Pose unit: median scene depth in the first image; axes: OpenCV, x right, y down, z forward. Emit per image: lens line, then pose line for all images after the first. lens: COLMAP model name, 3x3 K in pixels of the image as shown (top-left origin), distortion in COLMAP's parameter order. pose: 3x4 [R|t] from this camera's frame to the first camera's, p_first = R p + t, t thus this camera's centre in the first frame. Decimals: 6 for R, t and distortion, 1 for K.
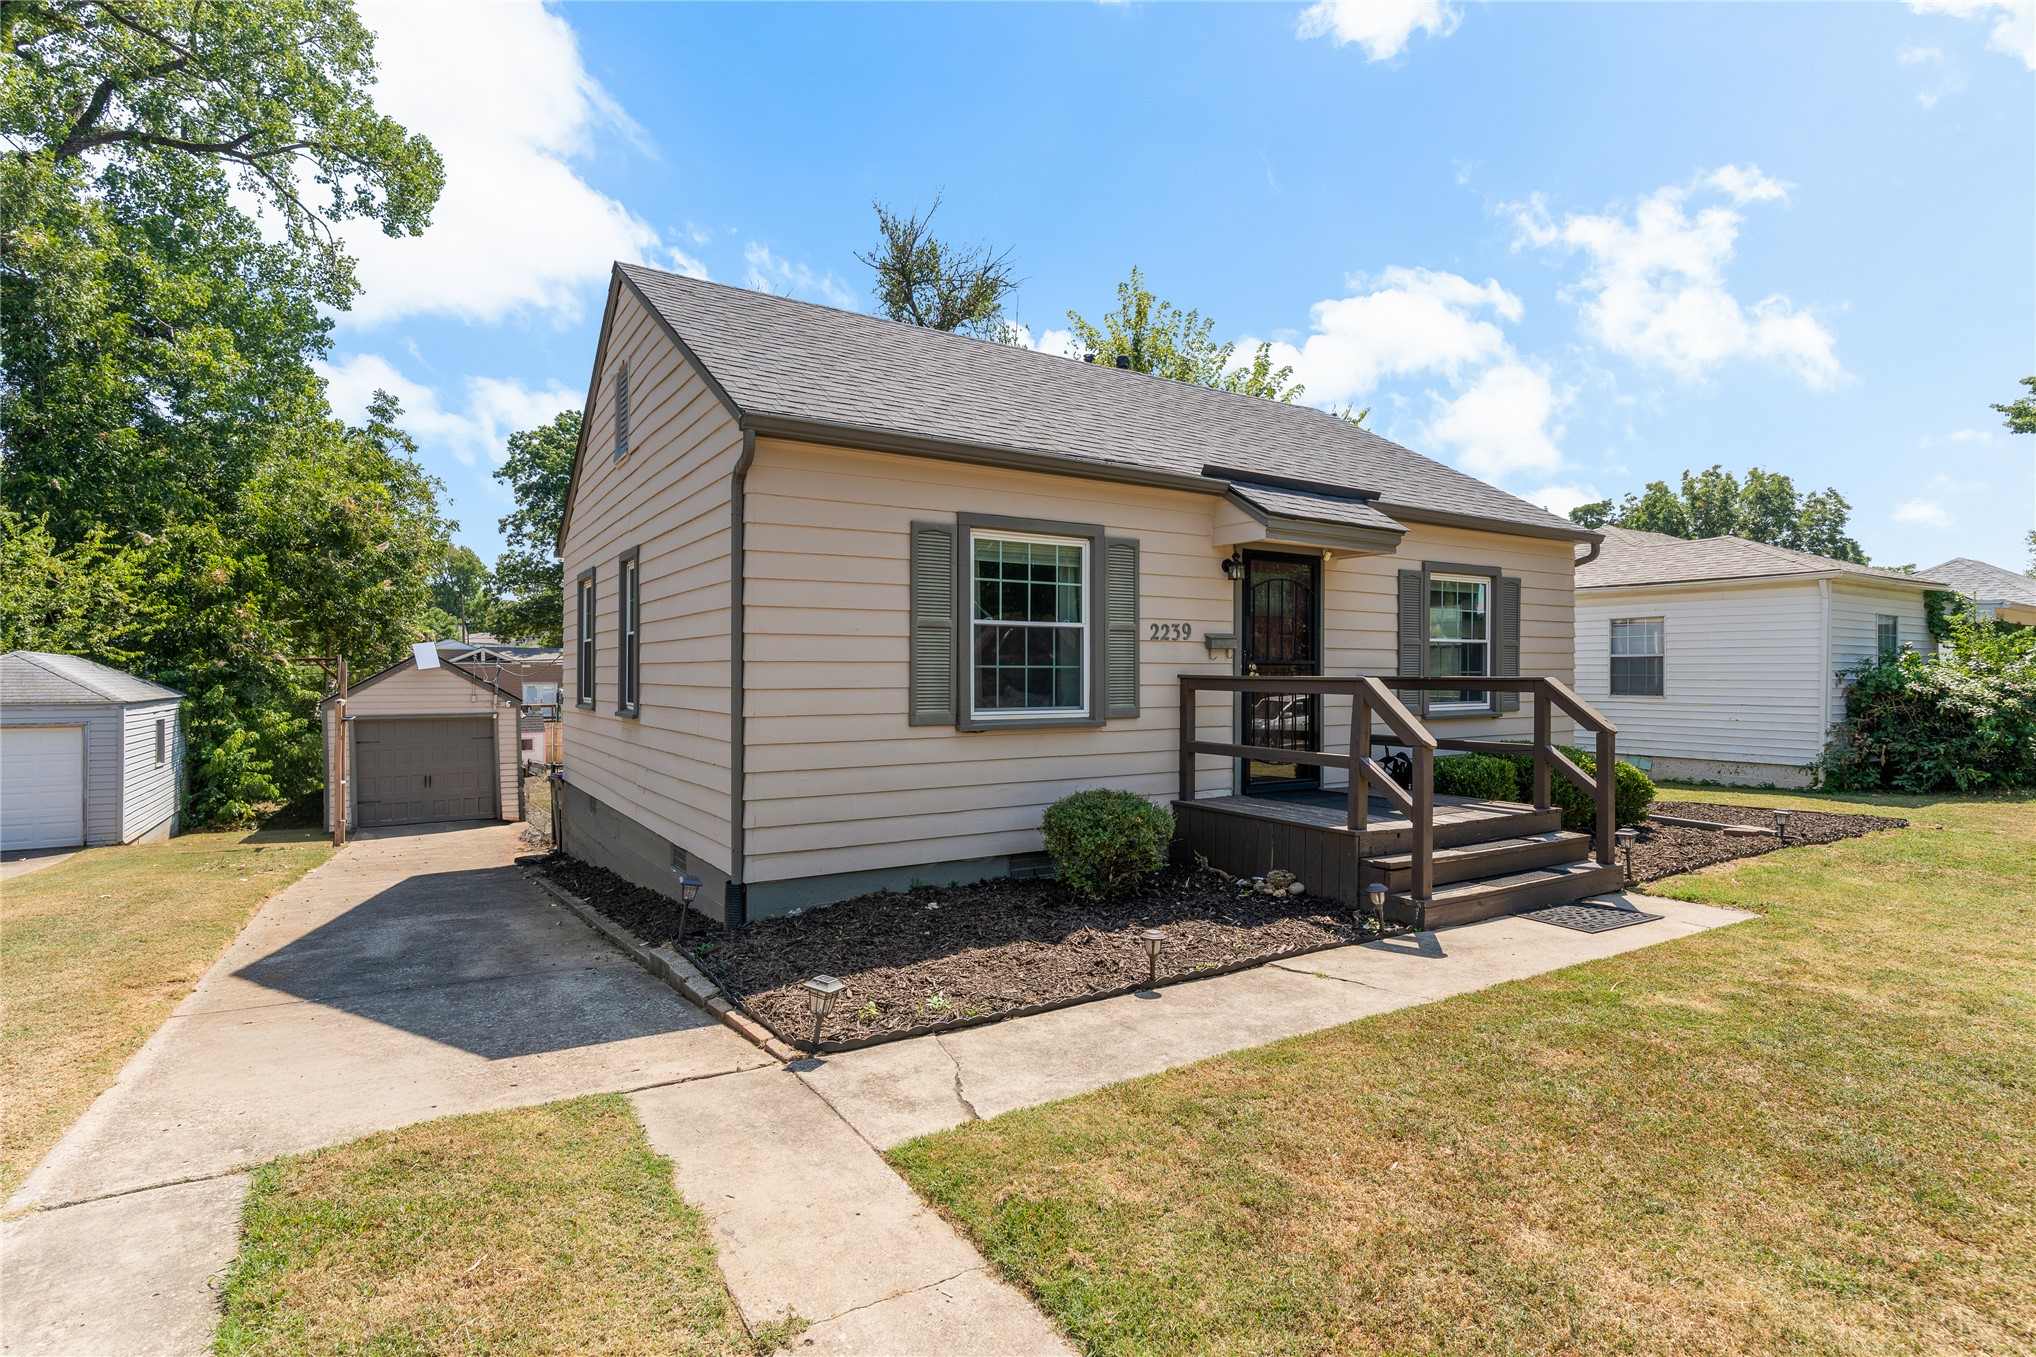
lens RADIAL K [[1000.2, 0, 1013.6], [0, 1000.2, 673.9], [0, 0, 1]] dist [-0.002618, -0.000449]
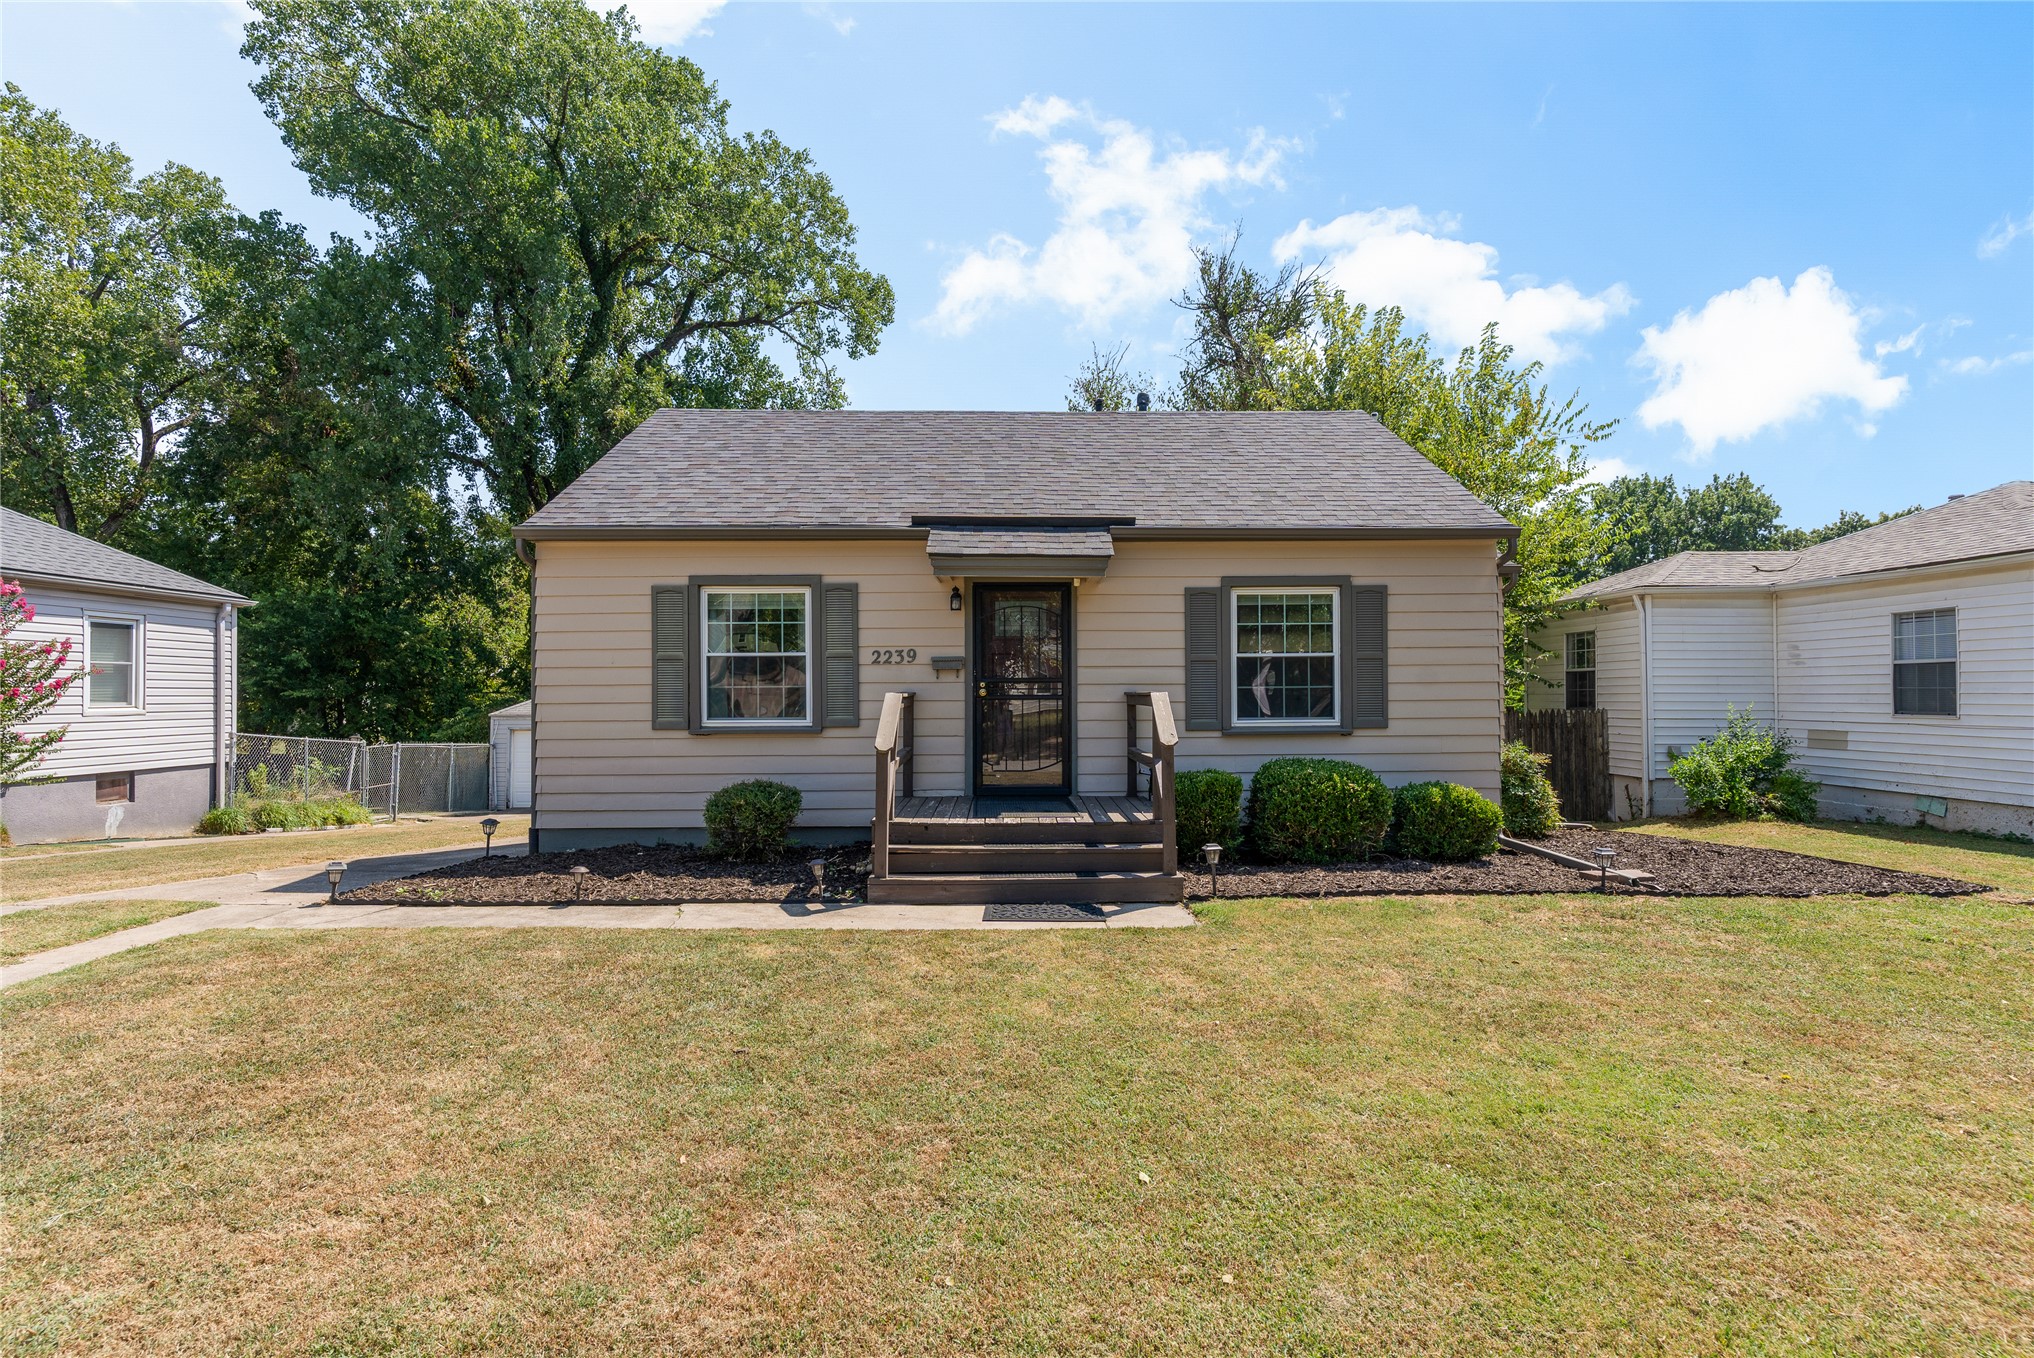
lens RADIAL K [[983.6, 0, 1017.0], [0, 983.6, 679.0], [0, 0, 1]] dist [-0.000037, -0.000062]
pose [[0.856696, -0.013869, -0.515636, 0.459352], [0.006226, 0.999844, -0.016550, 0.002926], [0.515785, 0.010968, 0.856648, 0.029534]]
